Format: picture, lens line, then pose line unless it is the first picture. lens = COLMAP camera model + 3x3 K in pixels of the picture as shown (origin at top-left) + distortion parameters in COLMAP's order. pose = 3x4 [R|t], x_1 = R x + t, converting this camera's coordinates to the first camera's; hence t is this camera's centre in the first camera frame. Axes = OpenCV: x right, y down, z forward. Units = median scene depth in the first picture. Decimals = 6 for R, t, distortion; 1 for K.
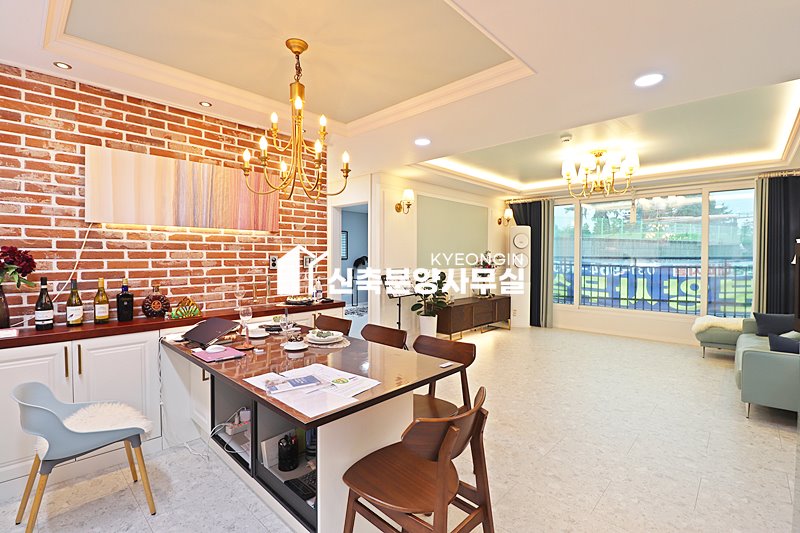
lens RADIAL K [[365.8, 0, 403.0], [0, 365.8, 260.2], [0, 0, 1]] dist [-0.014887, -0.003200]
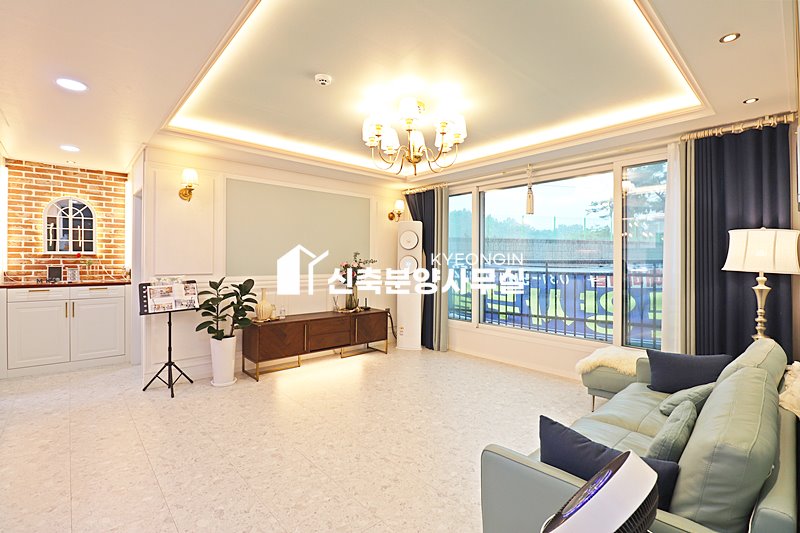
lens RADIAL K [[365.8, 0, 402.7], [0, 365.8, 260.6], [0, 0, 1]] dist [-0.014887, -0.003200]
pose [[0.997104, 0.001972, -0.076022, 0.400913], [-0.002716, 0.999949, -0.009683, -0.000218], [0.075999, 0.009862, 0.997059, 0.226671]]
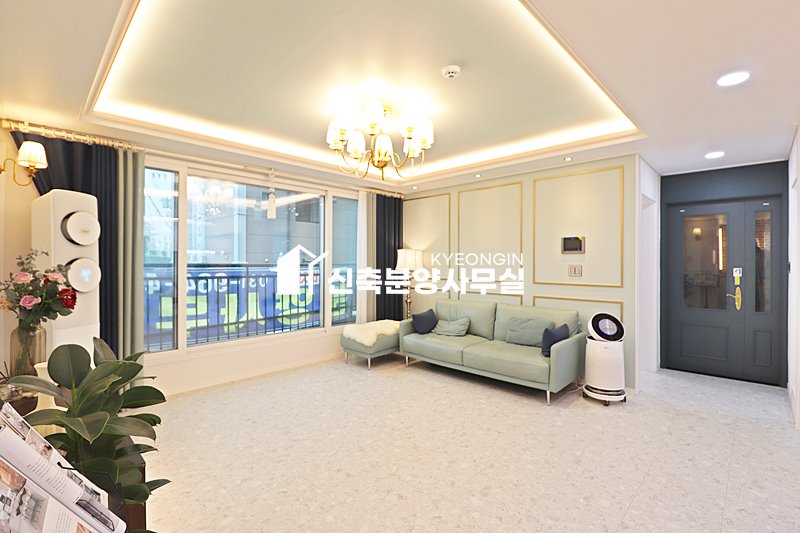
lens RADIAL K [[365.8, 0, 404.4], [0, 365.8, 261.6], [0, 0, 1]] dist [-0.014887, -0.003200]
pose [[0.015090, 0.000820, 0.999886, -0.097410], [0.008314, 0.999965, -0.000945, -0.010816], [-0.999852, 0.008327, 0.015082, 0.668984]]
